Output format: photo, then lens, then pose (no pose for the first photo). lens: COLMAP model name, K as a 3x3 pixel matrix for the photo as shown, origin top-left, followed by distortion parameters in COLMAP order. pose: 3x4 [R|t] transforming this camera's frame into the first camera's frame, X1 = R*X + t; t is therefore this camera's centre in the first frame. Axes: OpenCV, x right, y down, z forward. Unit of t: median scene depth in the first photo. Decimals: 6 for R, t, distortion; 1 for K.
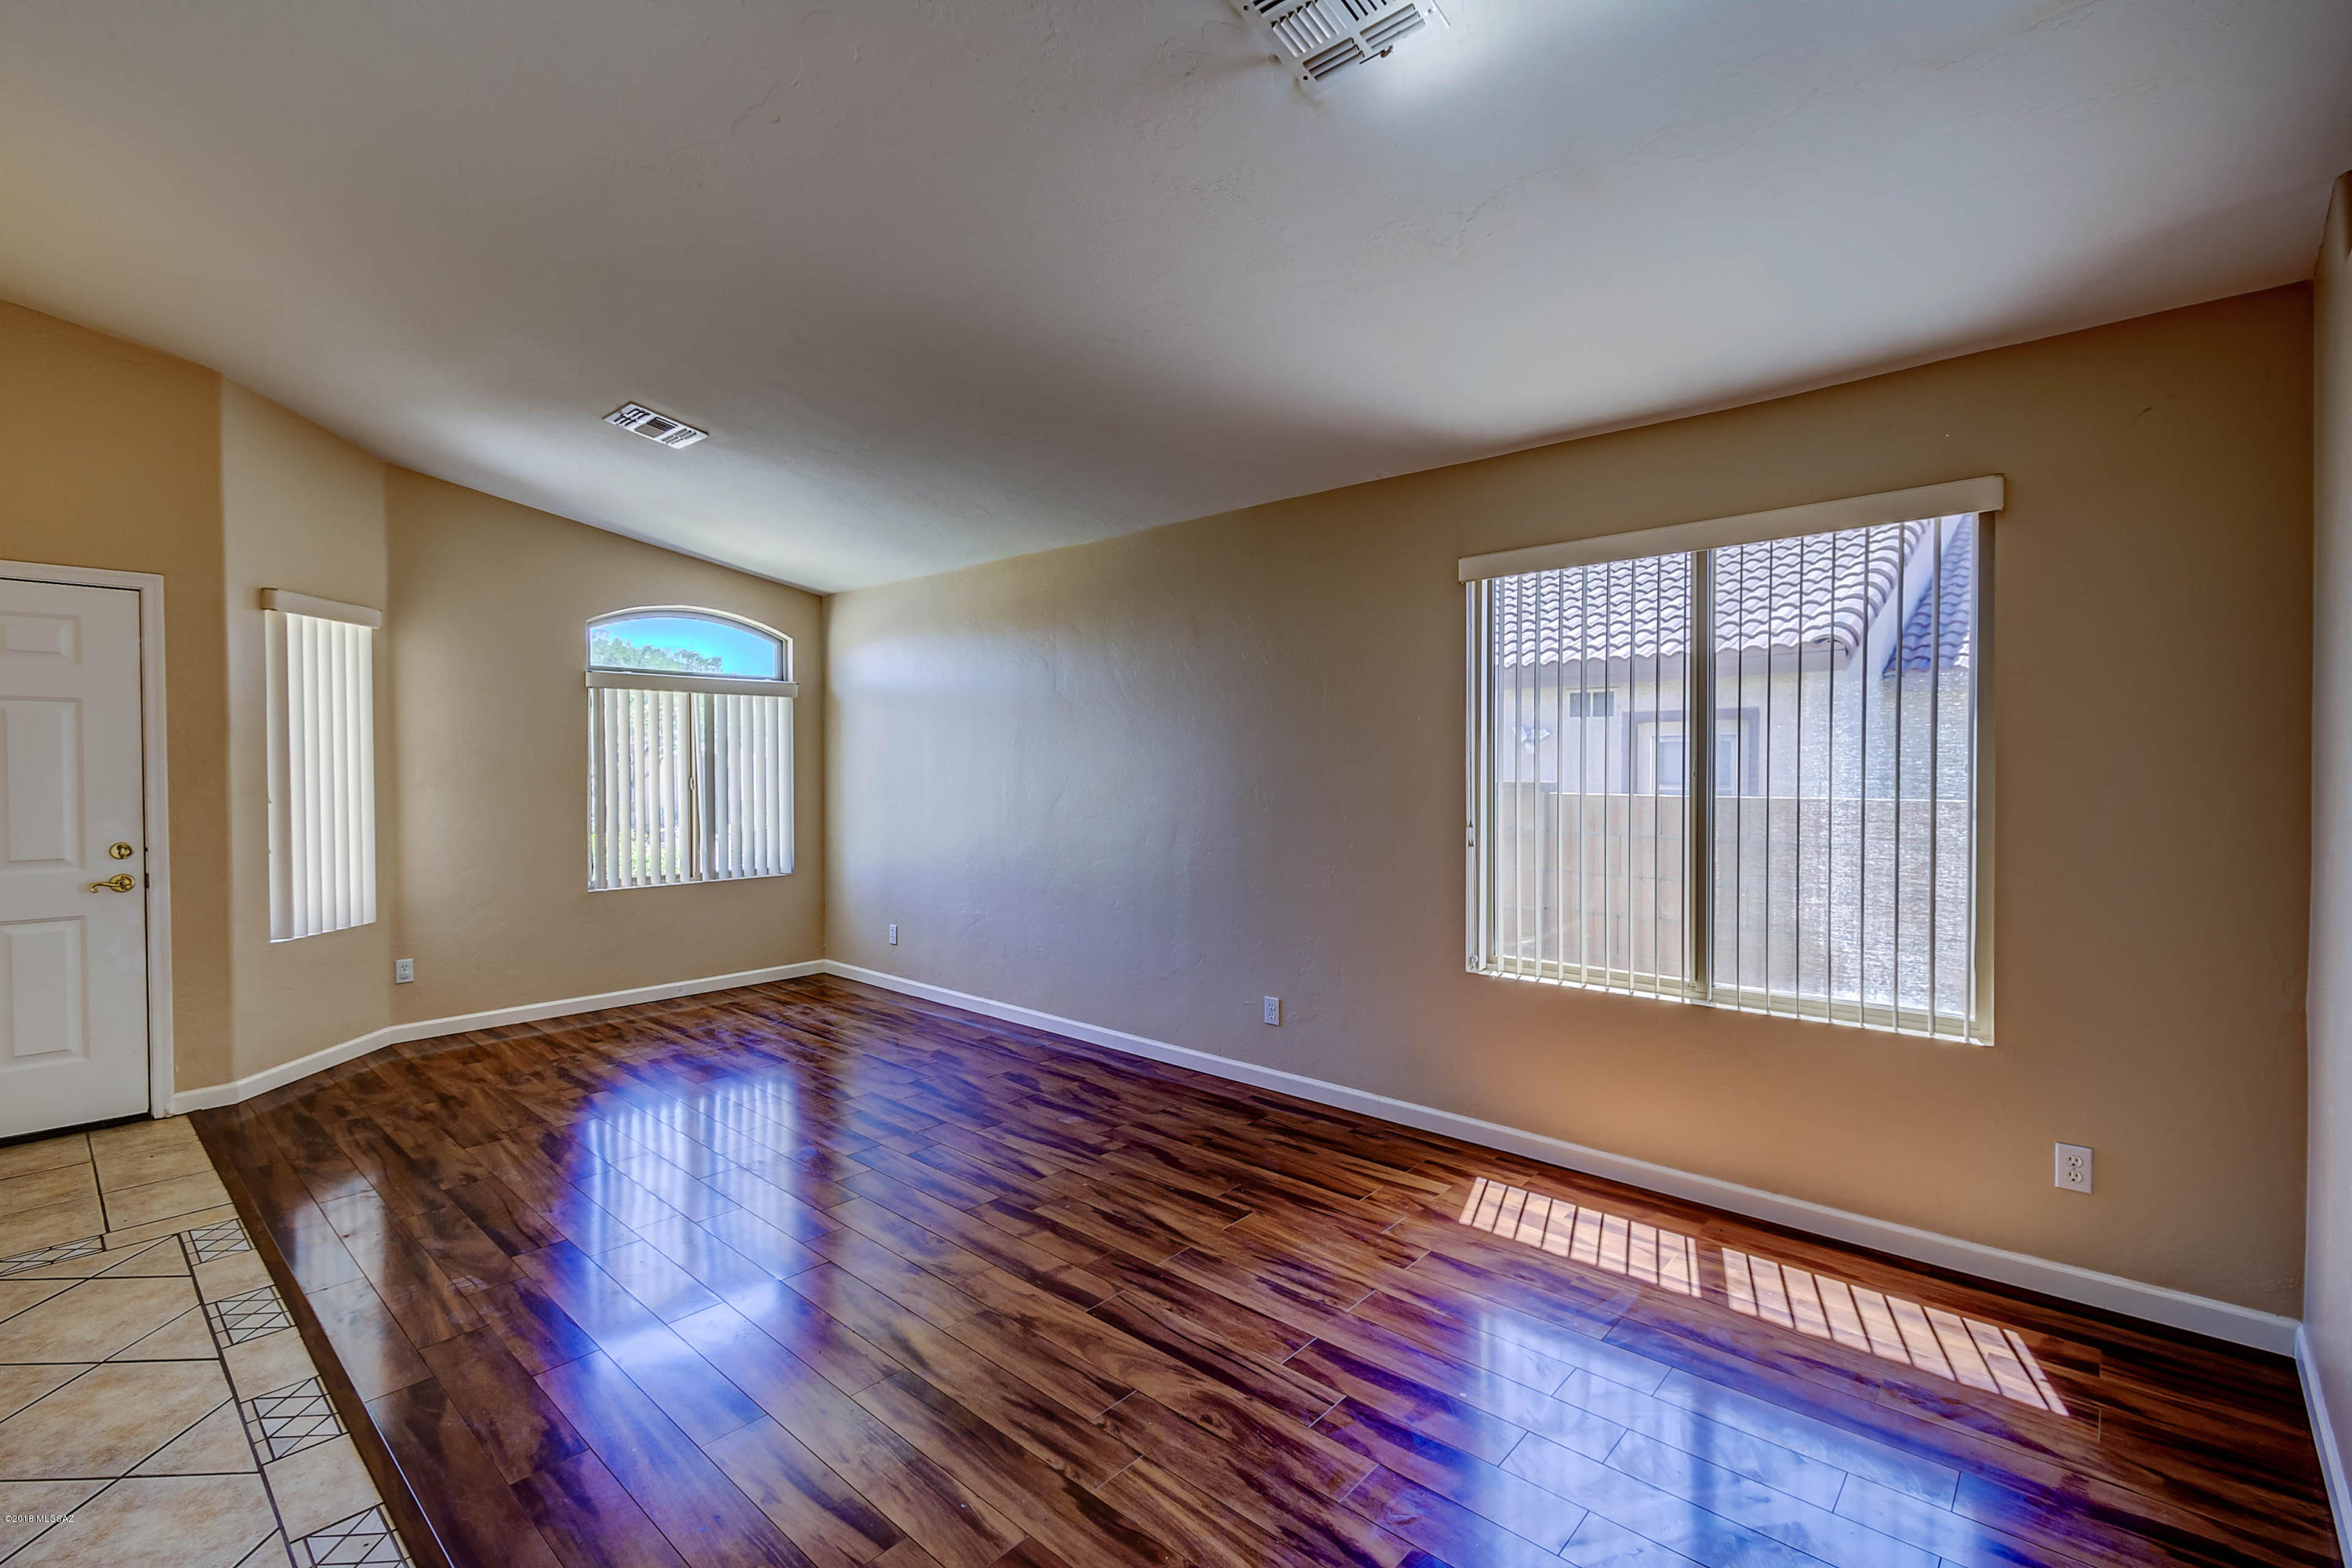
lens RADIAL K [[1036.8, 0, 1185.2], [0, 1036.8, 778.5], [0, 0, 1]] dist [0.012627, -0.004776]
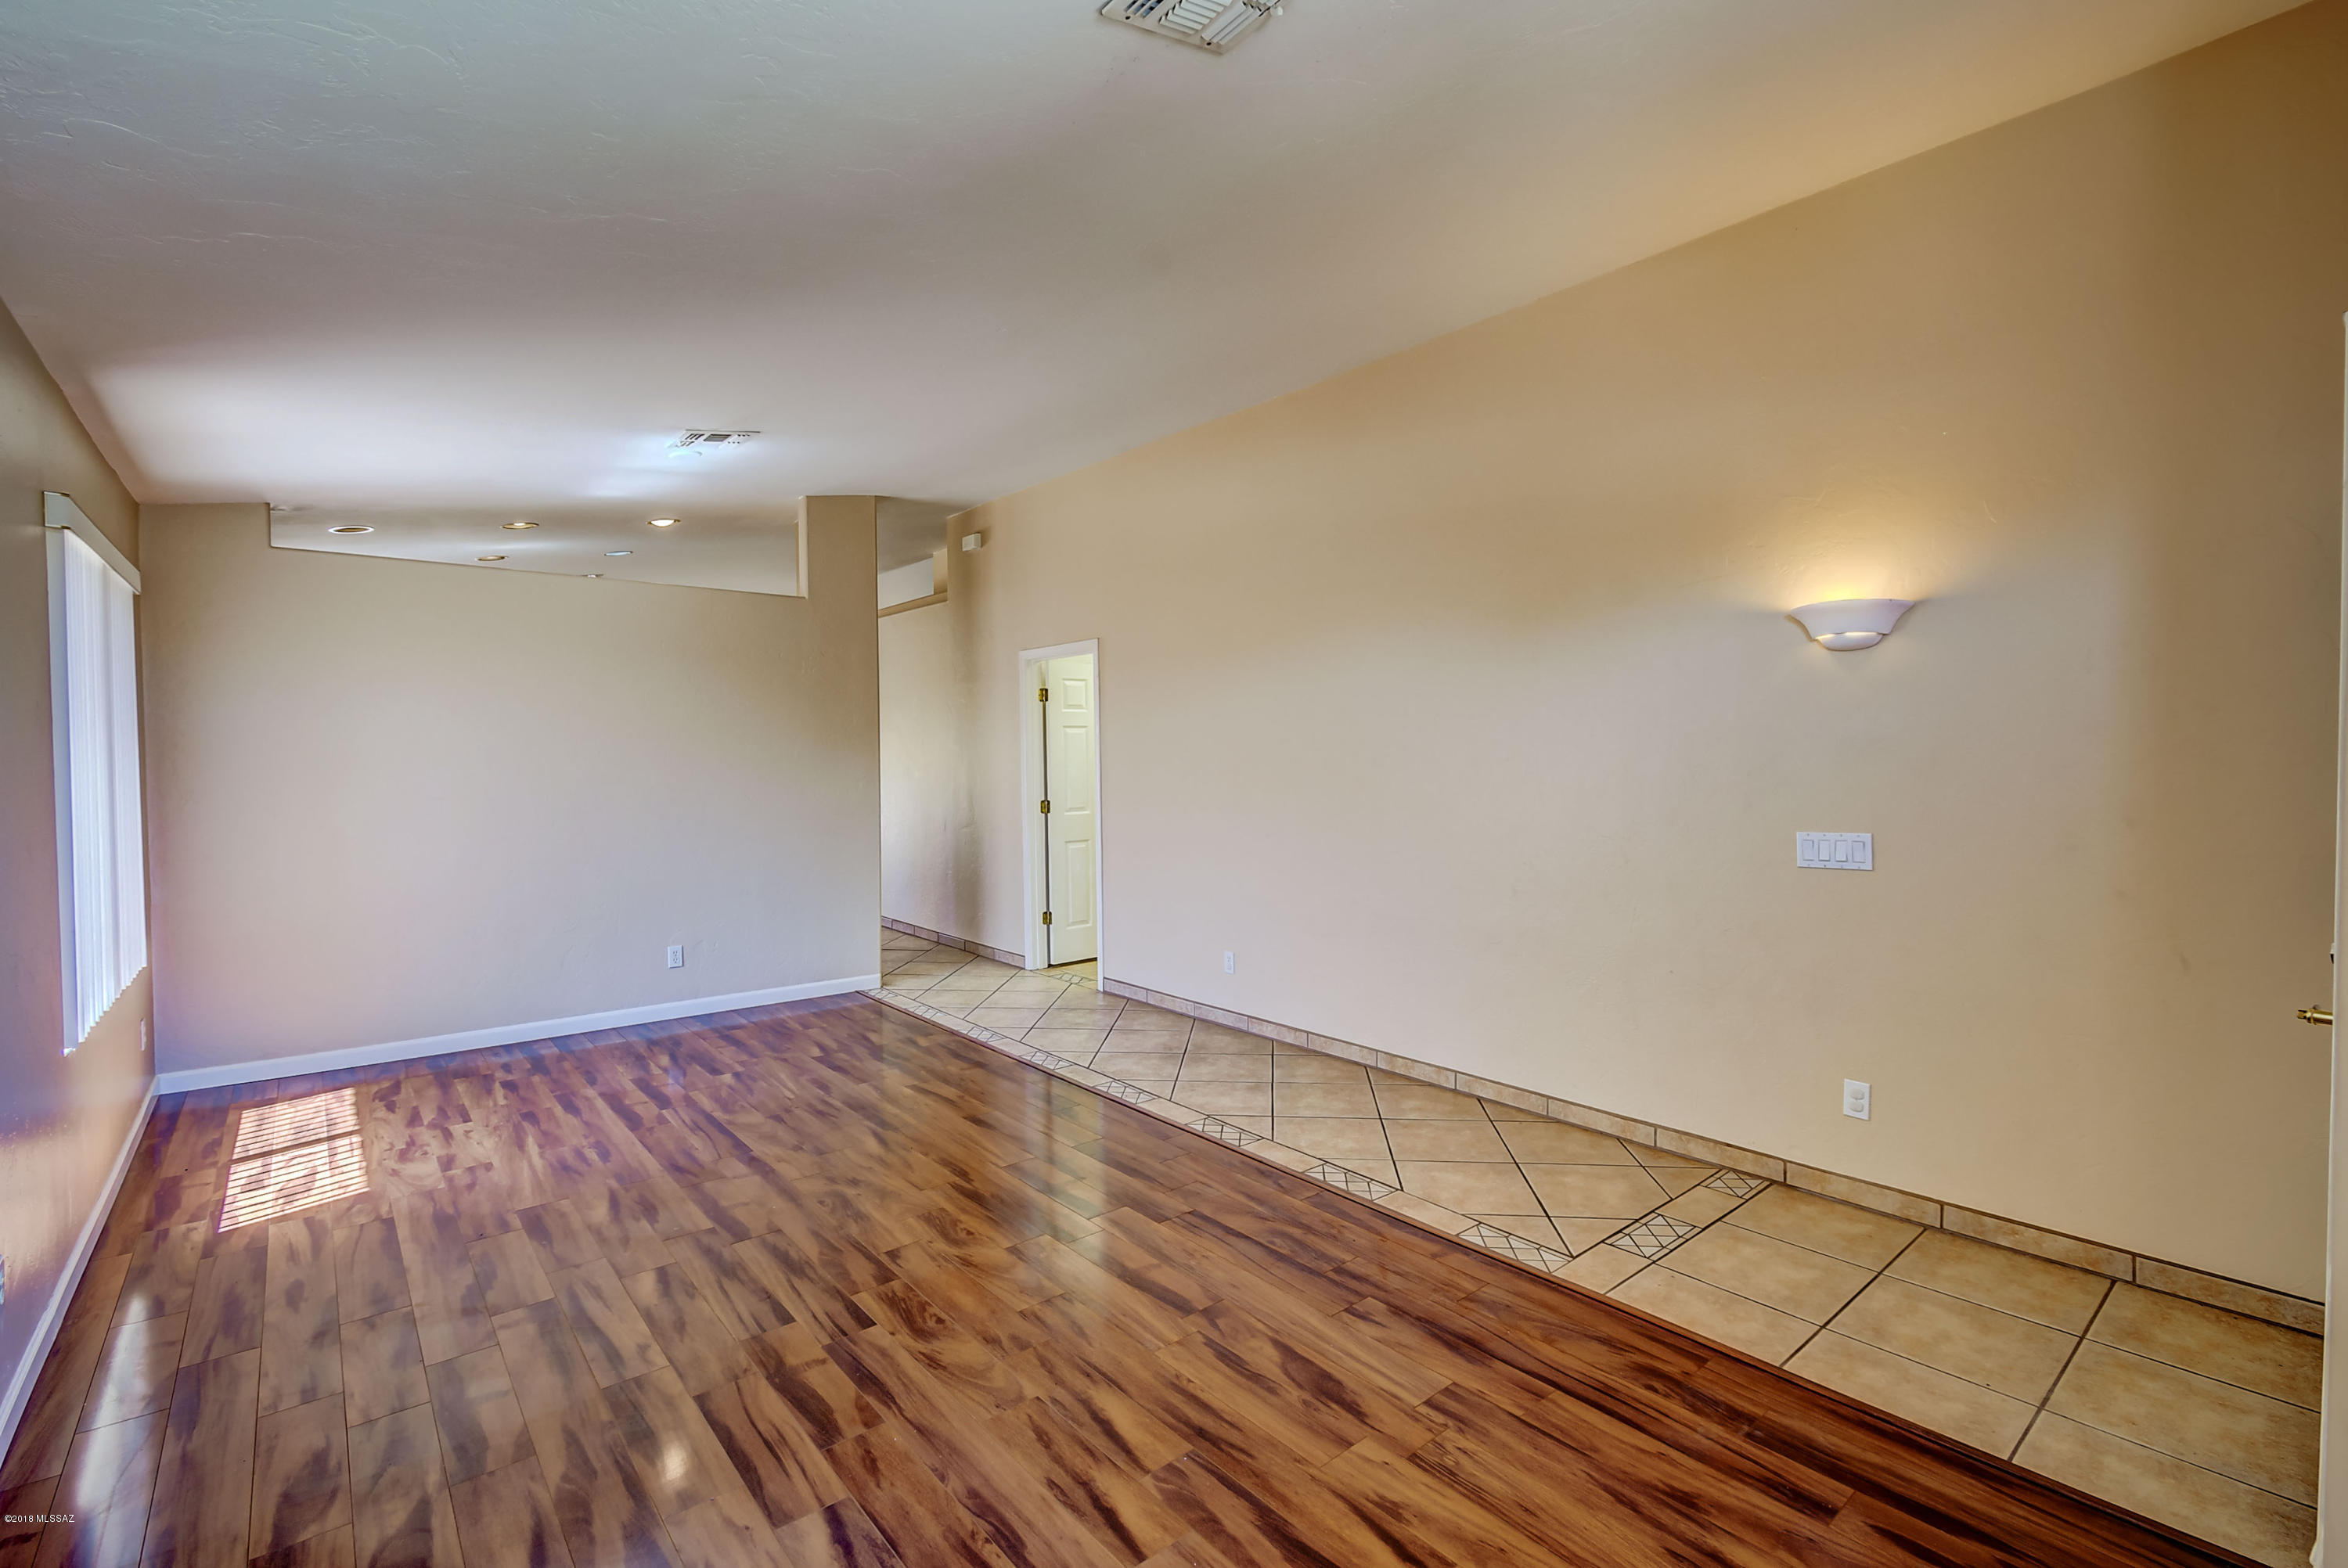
lens RADIAL K [[1040.4, 0, 1176.2], [0, 1040.4, 775.5], [0, 0, 1]] dist [-0.001132, -0.000749]
pose [[-0.988665, 0.005299, 0.150042, -0.610660], [0.010975, 0.999254, 0.037026, -0.030284], [-0.149734, 0.038253, -0.987986, 1.591086]]
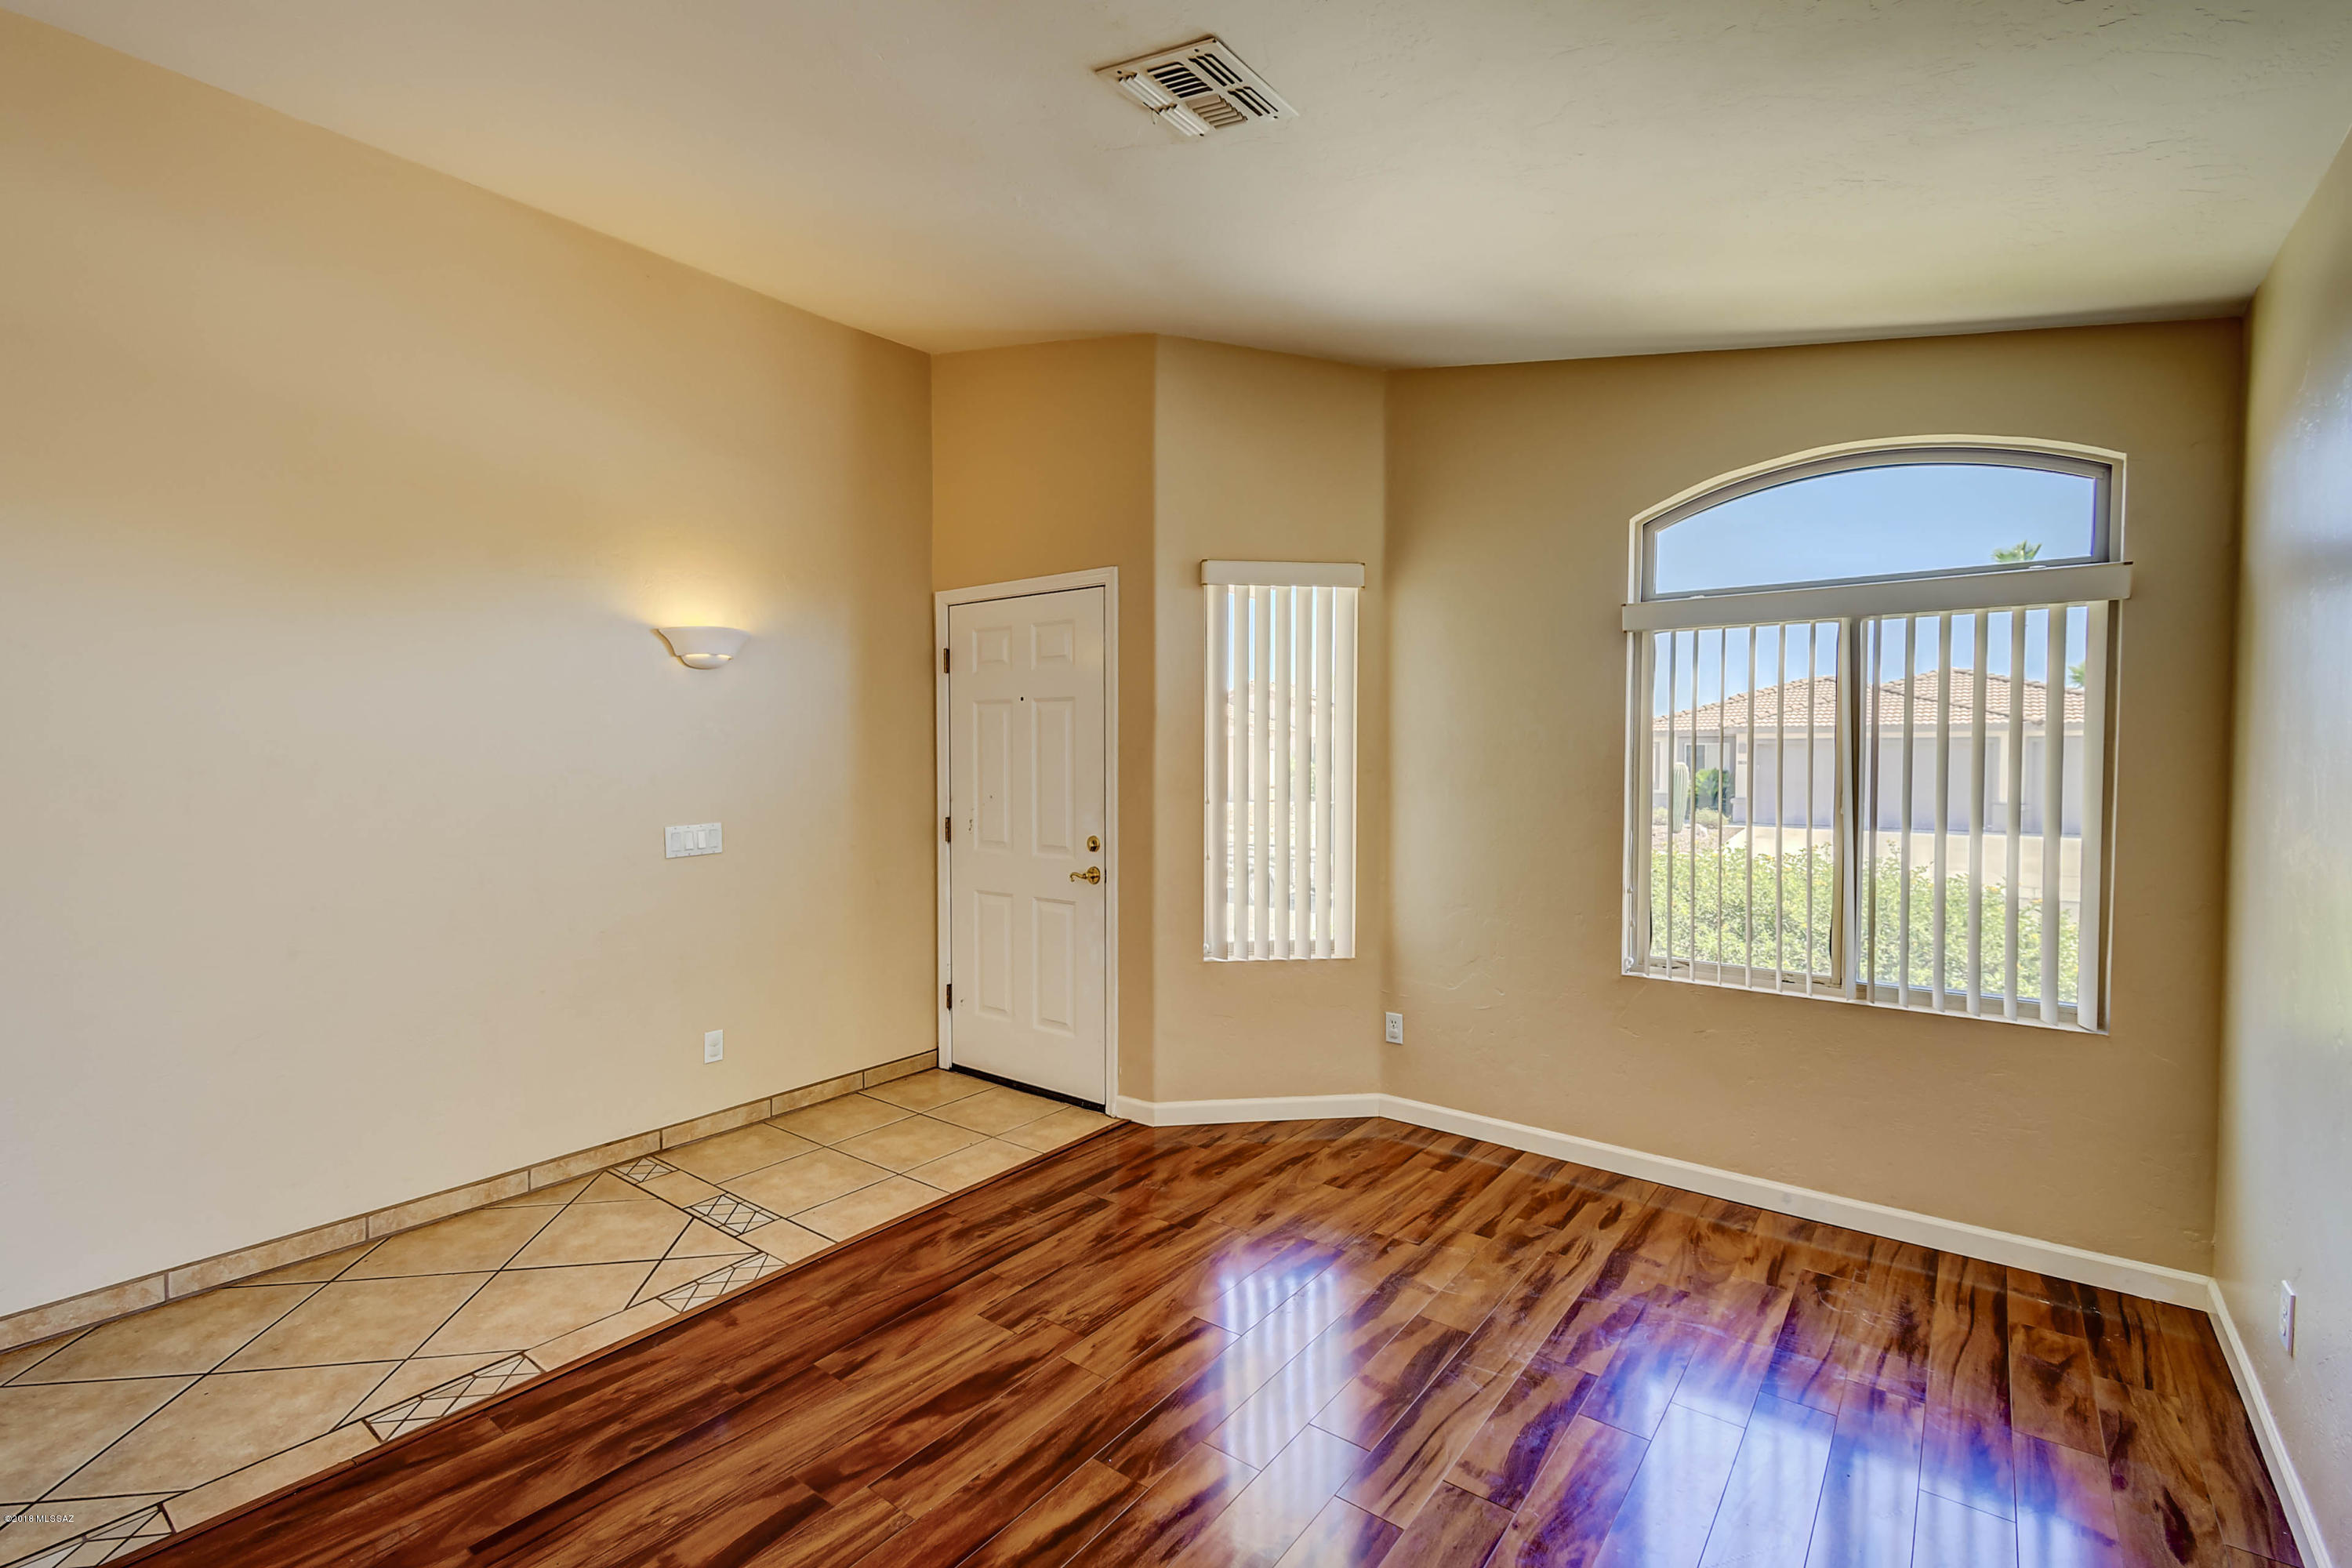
lens RADIAL K [[1036.8, 0, 1184.3], [0, 1036.8, 780.9], [0, 0, 1]] dist [0.012627, -0.004776]
pose [[0.076203, 0.026953, -0.996728, 0.000678], [-0.017285, 0.999520, 0.025707, -0.020662], [0.996943, 0.015270, 0.076632, 1.058546]]
